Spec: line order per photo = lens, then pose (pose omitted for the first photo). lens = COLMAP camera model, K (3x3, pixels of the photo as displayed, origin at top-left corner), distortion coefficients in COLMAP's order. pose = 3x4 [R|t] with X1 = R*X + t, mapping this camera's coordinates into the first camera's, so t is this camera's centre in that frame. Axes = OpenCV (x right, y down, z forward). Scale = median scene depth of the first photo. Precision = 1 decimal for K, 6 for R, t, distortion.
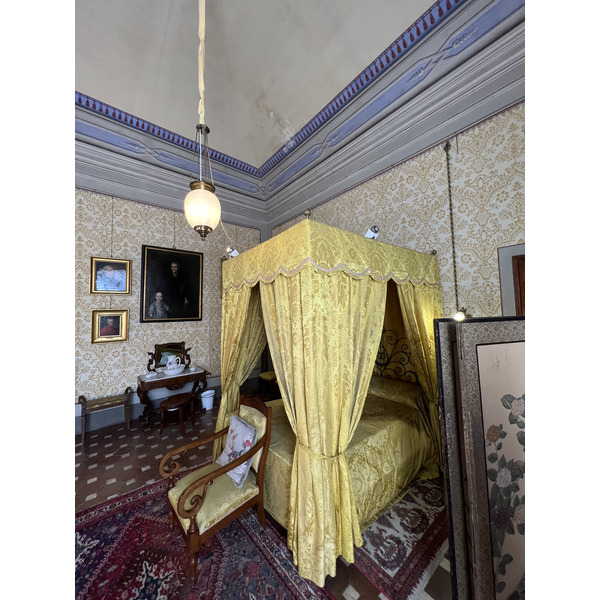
lens RADIAL K [[241.0, 0, 300.6], [0, 241.0, 298.1], [0, 0, 1]] dist [0.000118, 0.000082]
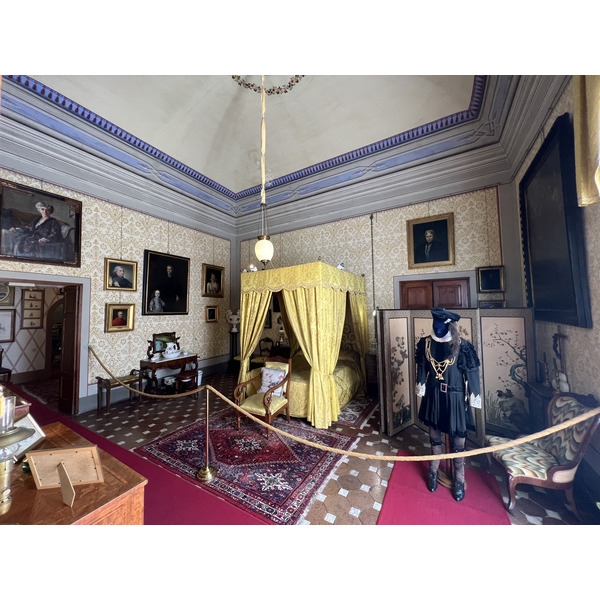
lens RADIAL K [[239.7, 0, 297.2], [0, 239.7, 298.0], [0, 0, 1]] dist [-0.000537, 0.000190]
pose [[0.946057, 0.028243, 0.322766, -0.362193], [-0.028854, 0.999579, -0.002892, -0.001725], [-0.322712, -0.006577, 0.946474, -0.394182]]
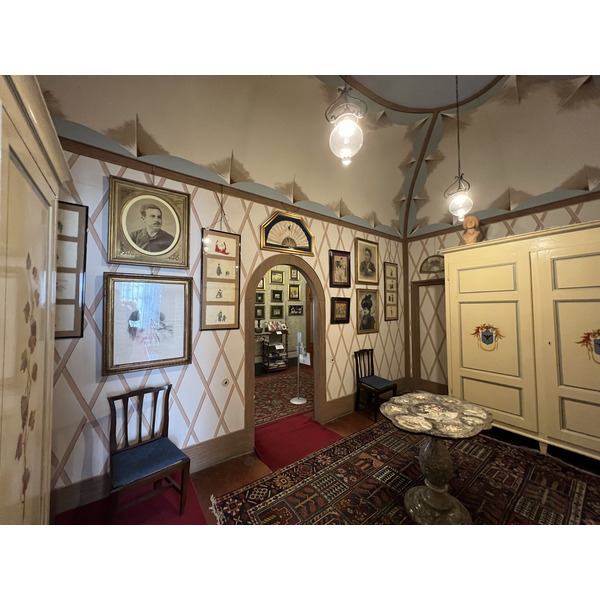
lens RADIAL K [[239.7, 0, 297.2], [0, 239.7, 298.0], [0, 0, 1]] dist [-0.000537, 0.000190]
pose [[0.997990, 0.019792, -0.060208, -1.299994], [-0.018284, 0.999508, 0.025484, 0.150258], [0.060683, -0.024332, 0.997860, 1.105985]]
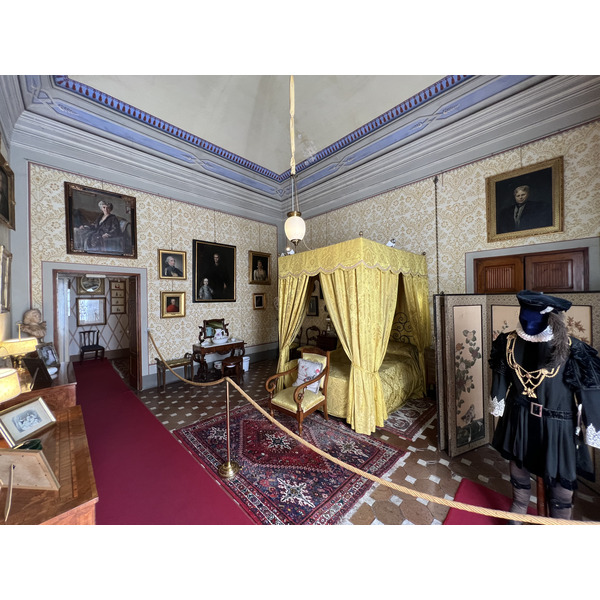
lens RADIAL K [[239.7, 0, 297.2], [0, 239.7, 298.0], [0, 0, 1]] dist [-0.000537, 0.000190]
pose [[0.996814, 0.005857, 0.079550, -0.249794], [-0.010207, 0.998468, 0.054386, 0.006138], [-0.079109, -0.055025, 0.995346, -0.305430]]
